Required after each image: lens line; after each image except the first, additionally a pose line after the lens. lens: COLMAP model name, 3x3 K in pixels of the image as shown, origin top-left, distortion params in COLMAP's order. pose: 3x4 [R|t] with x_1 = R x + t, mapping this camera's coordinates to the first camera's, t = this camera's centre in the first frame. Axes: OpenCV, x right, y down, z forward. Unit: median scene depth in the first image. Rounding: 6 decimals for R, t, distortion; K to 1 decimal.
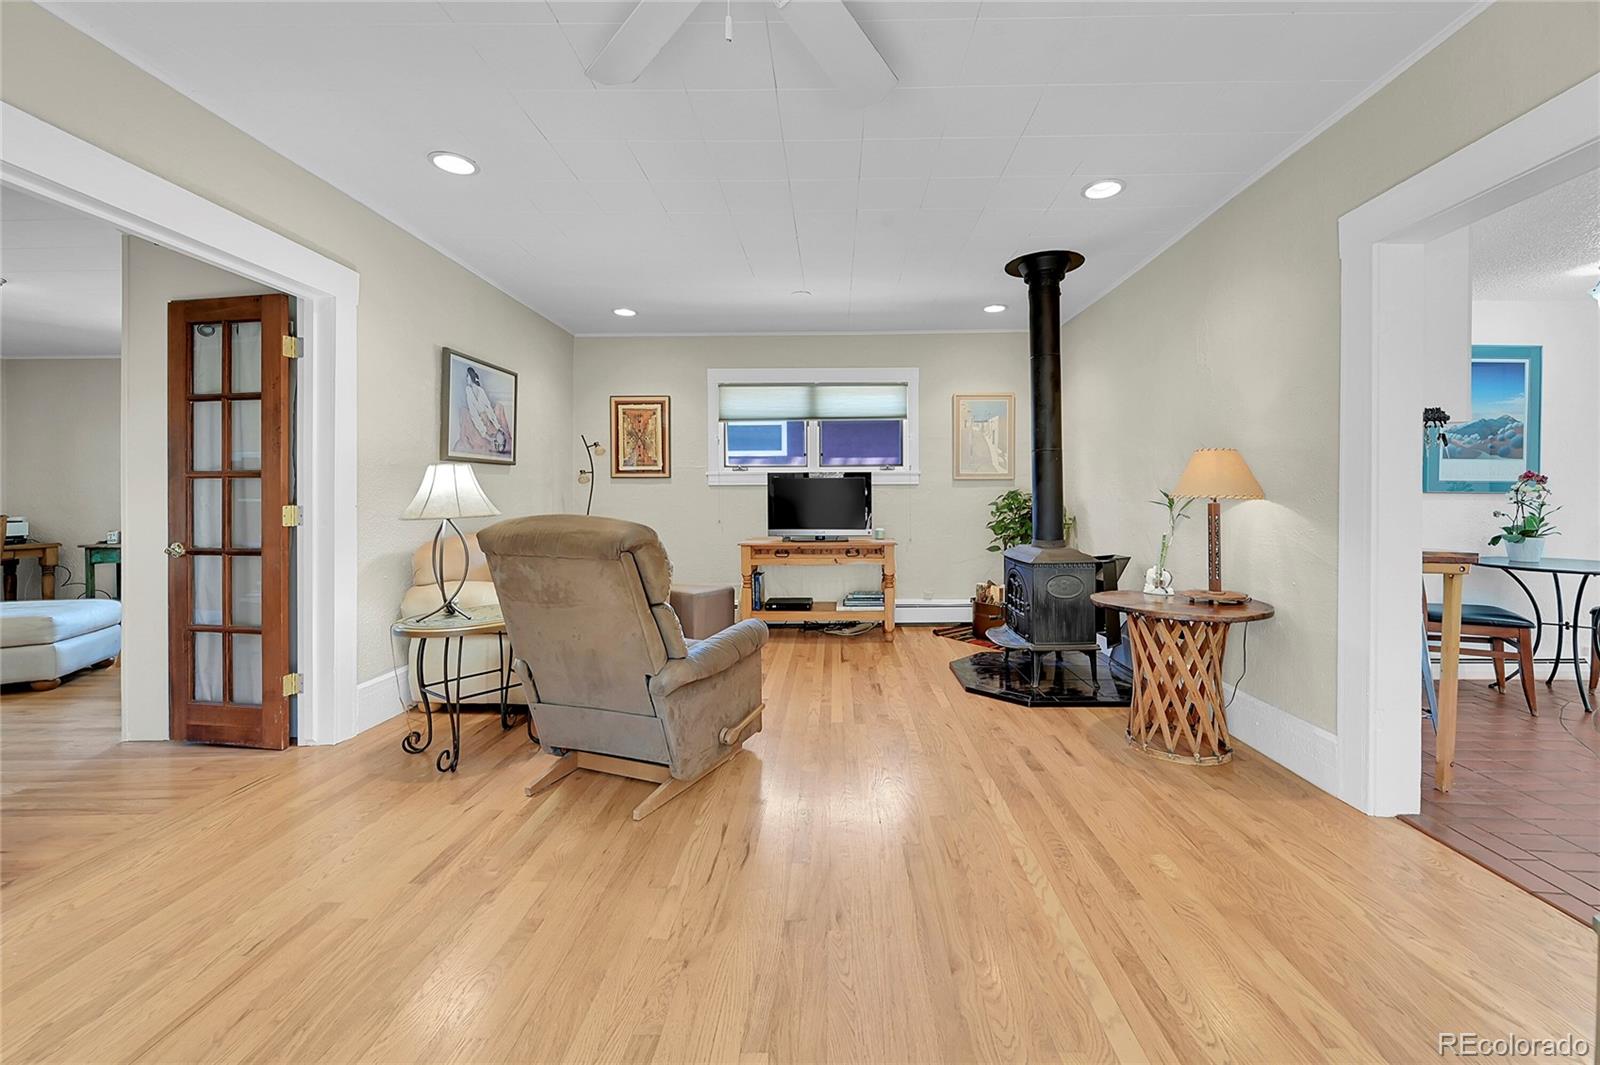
lens RADIAL K [[634.0, 0, 826.0], [0, 634.0, 502.8], [0, 0, 1]] dist [0.000019, -0.000210]
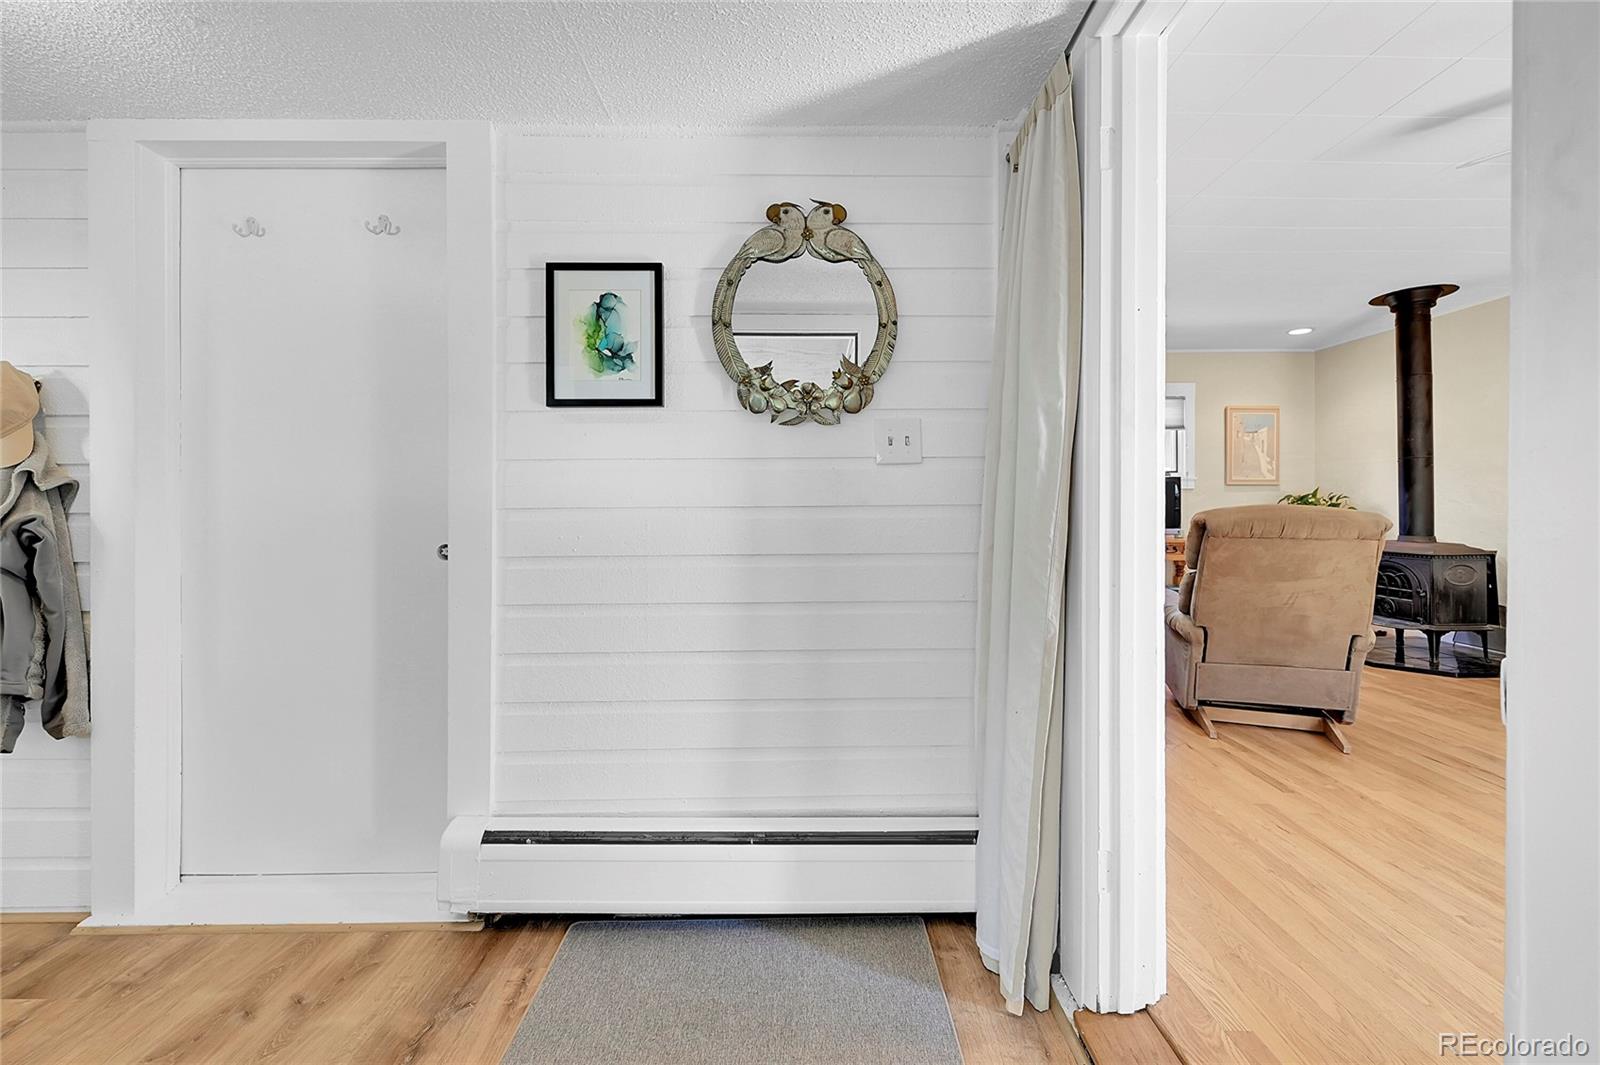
lens RADIAL K [[634.0, 0, 803.0], [0, 634.0, 503.8], [0, 0, 1]] dist [0.000019, -0.000210]
pose [[0.999784, 0.005103, 0.020162, -0.769700], [-0.004829, 0.999896, -0.013595, 0.020810], [-0.020229, 0.013495, 0.999704, -0.119811]]
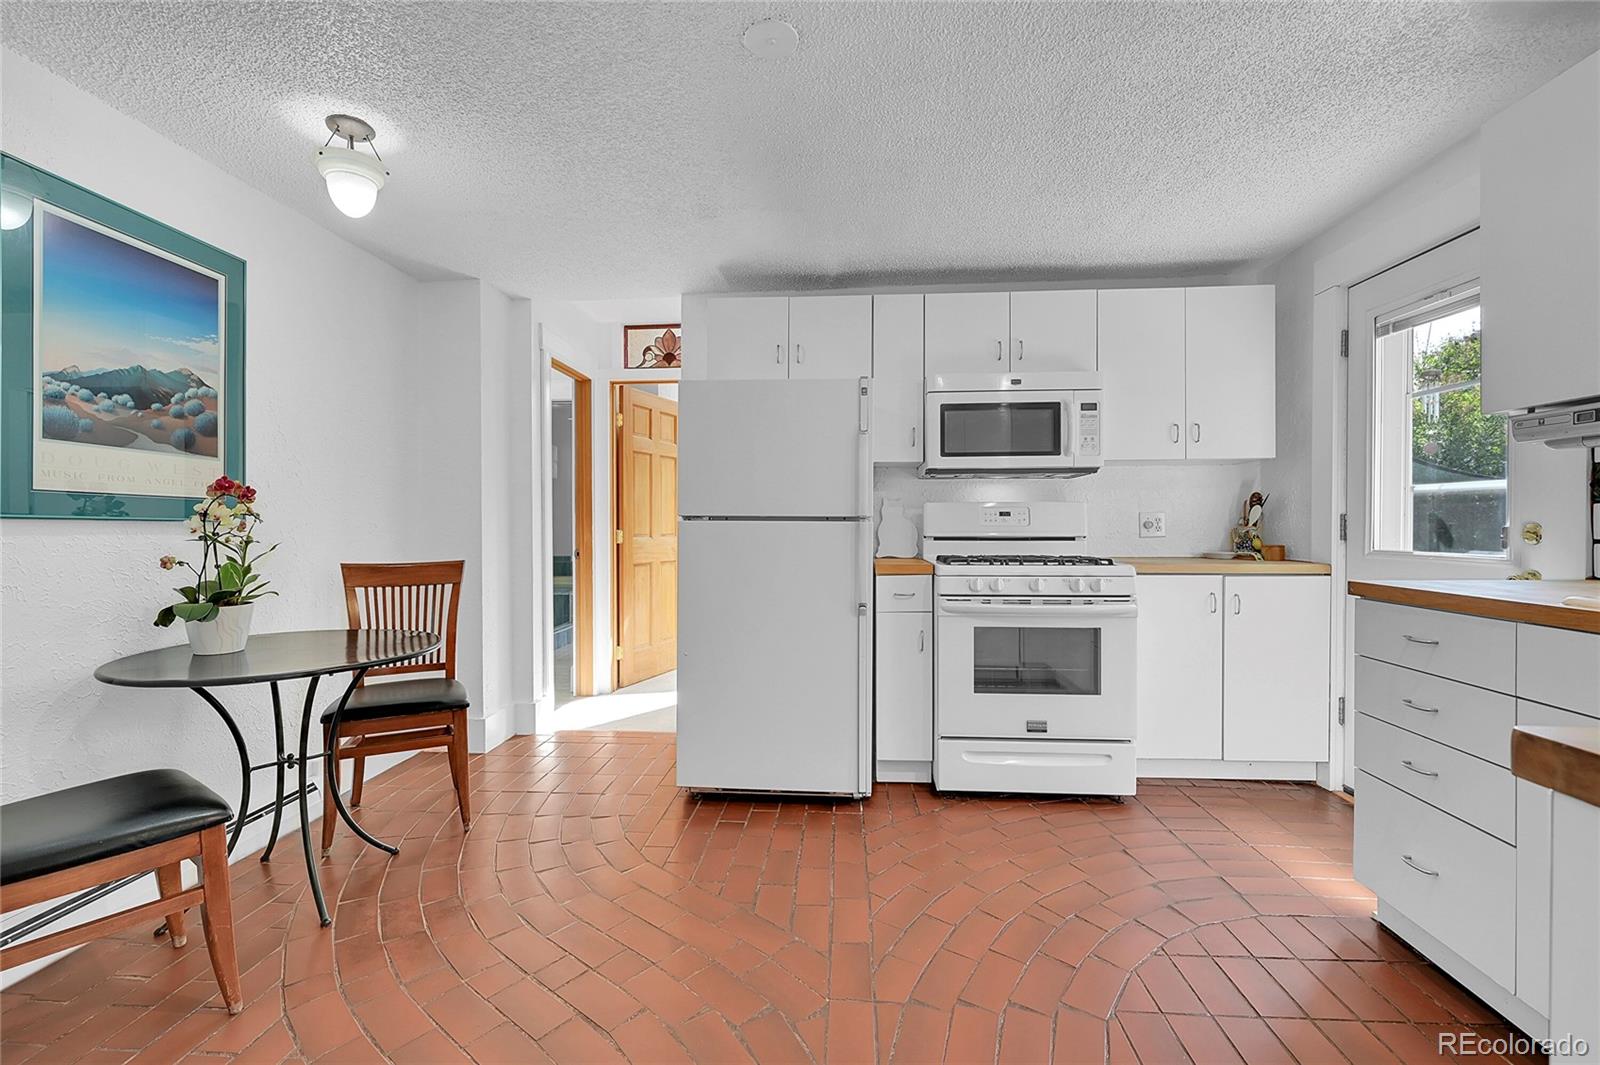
lens RADIAL K [[683.3, 0, 816.9], [0, 683.3, 531.0], [0, 0, 1]] dist [0.001582, 0.000143]
pose [[0.051152, -0.007126, 0.998665, 0.527130], [0.013341, 0.999890, 0.006451, -0.003086], [-0.998602, 0.012993, 0.051242, 0.447611]]
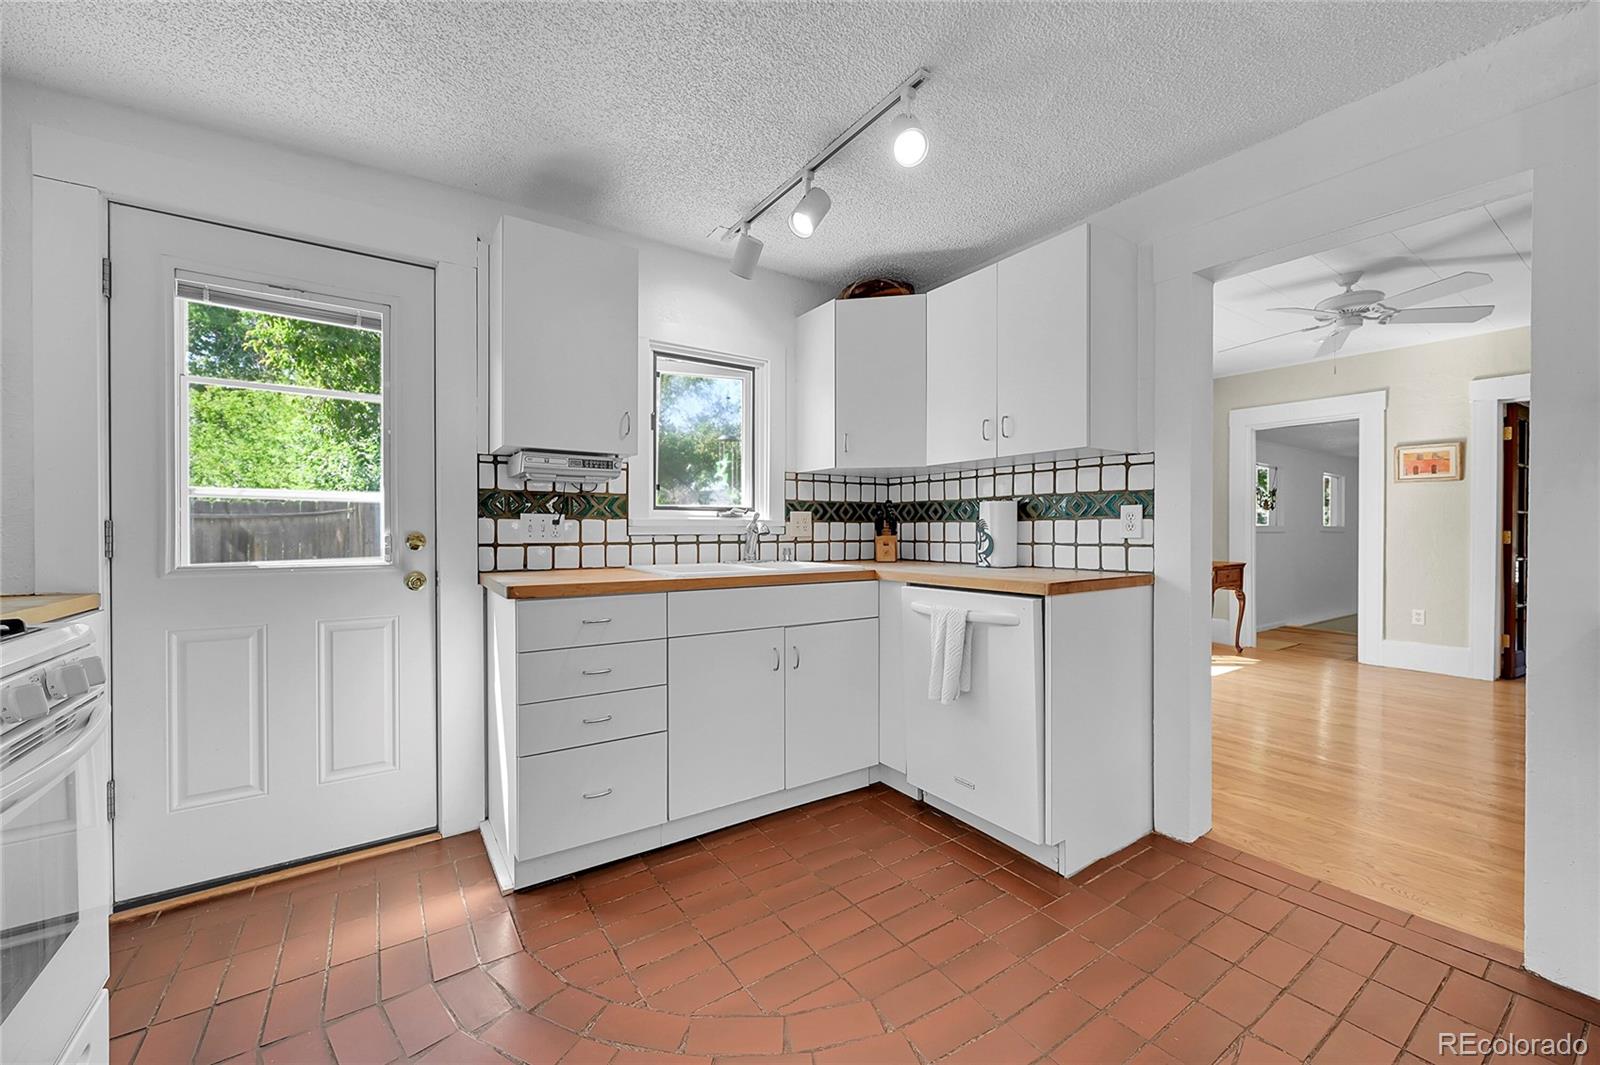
lens RADIAL K [[634.0, 0, 806.6], [0, 634.0, 536.5], [0, 0, 1]] dist [0.000019, -0.000210]
pose [[-0.812685, 0.011765, -0.582585, 1.123424], [-0.001024, 0.999766, 0.021618, -0.007372], [0.582702, 0.018165, -0.812483, 0.610055]]
